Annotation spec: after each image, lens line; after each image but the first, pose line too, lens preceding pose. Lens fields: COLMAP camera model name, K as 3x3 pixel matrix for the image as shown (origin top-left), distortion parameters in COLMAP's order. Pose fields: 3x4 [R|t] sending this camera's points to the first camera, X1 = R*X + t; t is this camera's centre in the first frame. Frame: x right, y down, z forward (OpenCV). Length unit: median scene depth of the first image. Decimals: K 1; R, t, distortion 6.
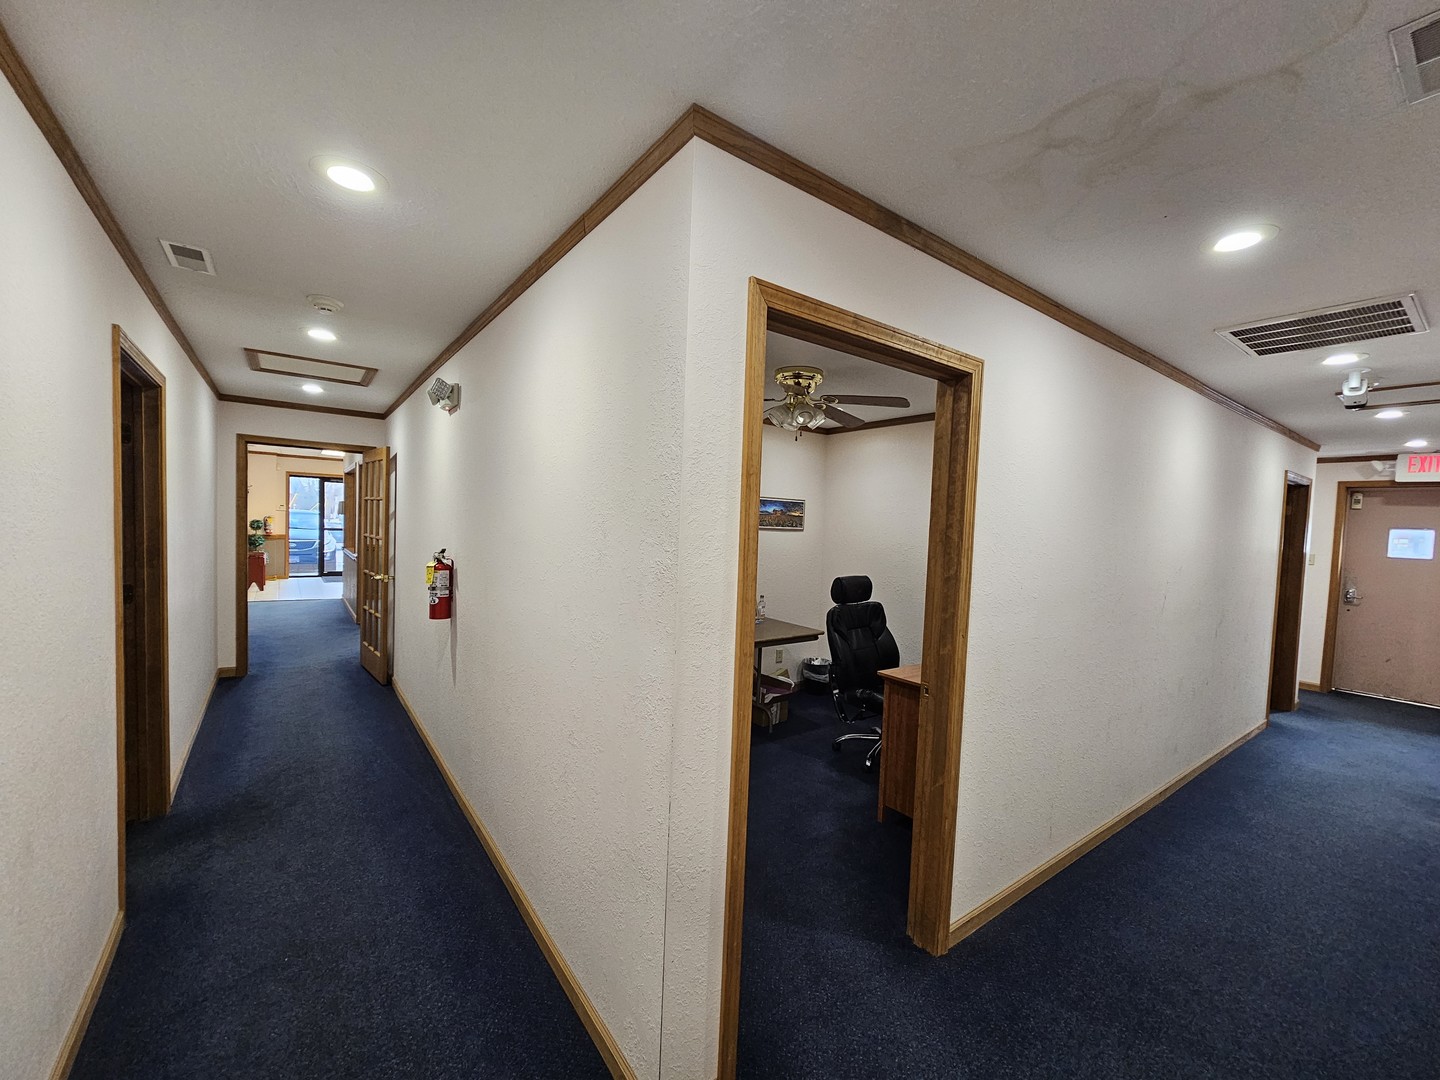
lens RADIAL K [[585.8, 0, 724.9], [0, 585.8, 547.5], [0, 0, 1]] dist [0.000359, -0.000073]
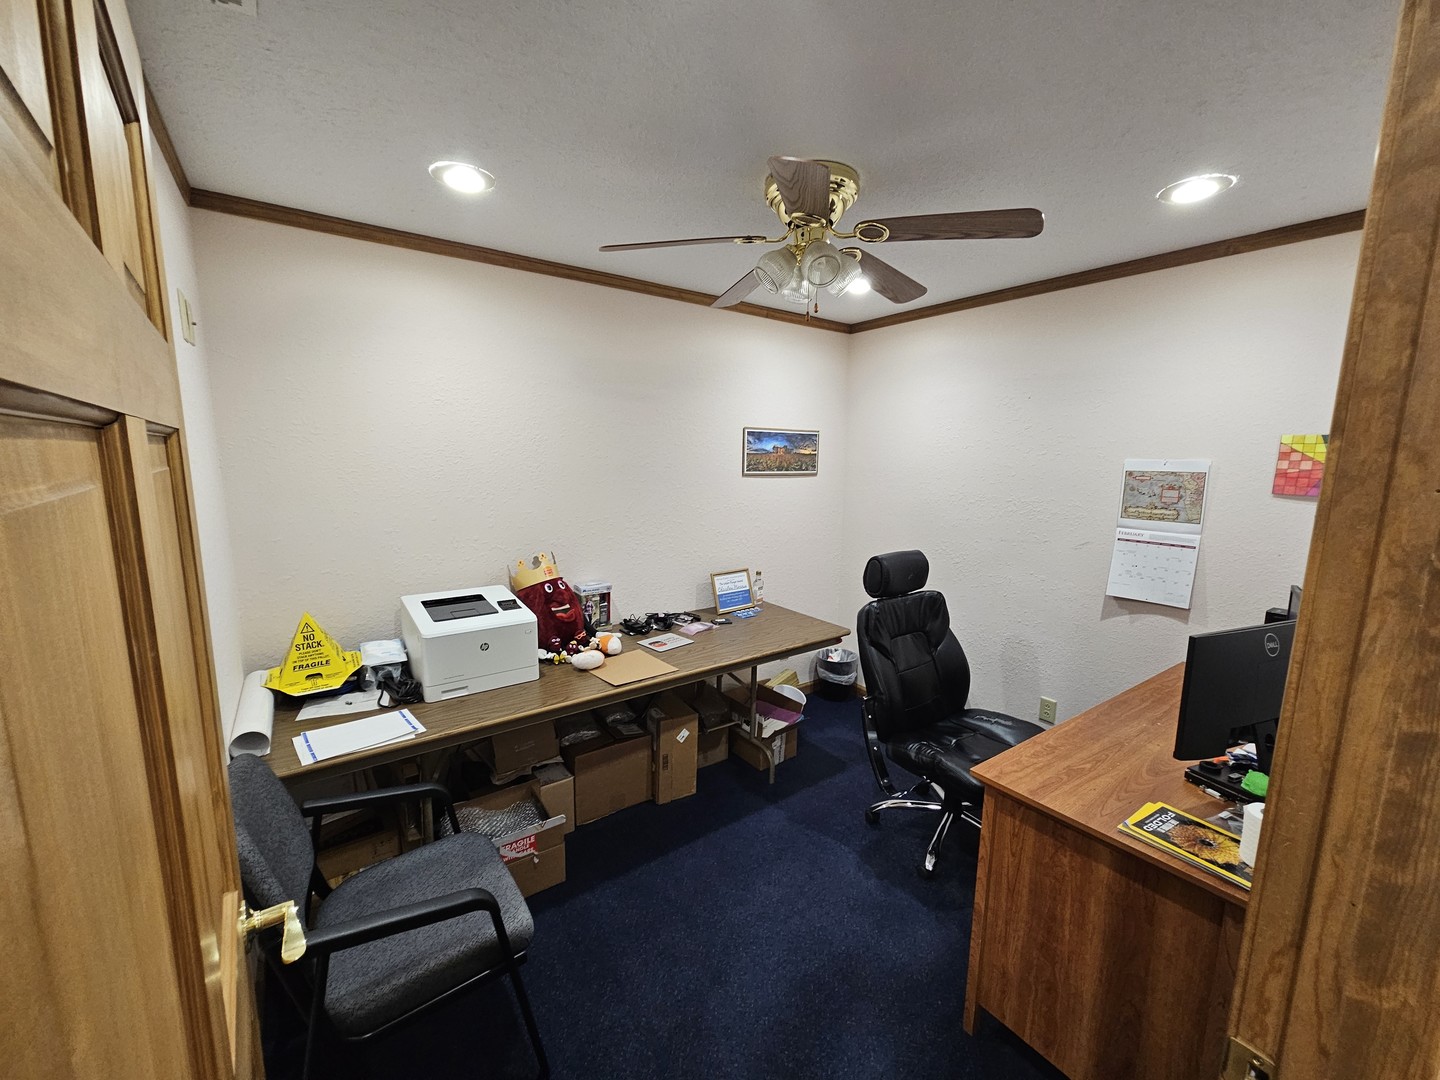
lens RADIAL K [[585.8, 0, 724.9], [0, 585.8, 547.5], [0, 0, 1]] dist [0.000359, -0.000073]
pose [[0.999646, -0.021481, -0.015715, 0.042477], [0.023139, 0.993171, 0.114346, -0.032828], [0.013152, -0.114669, 0.993317, 0.375881]]
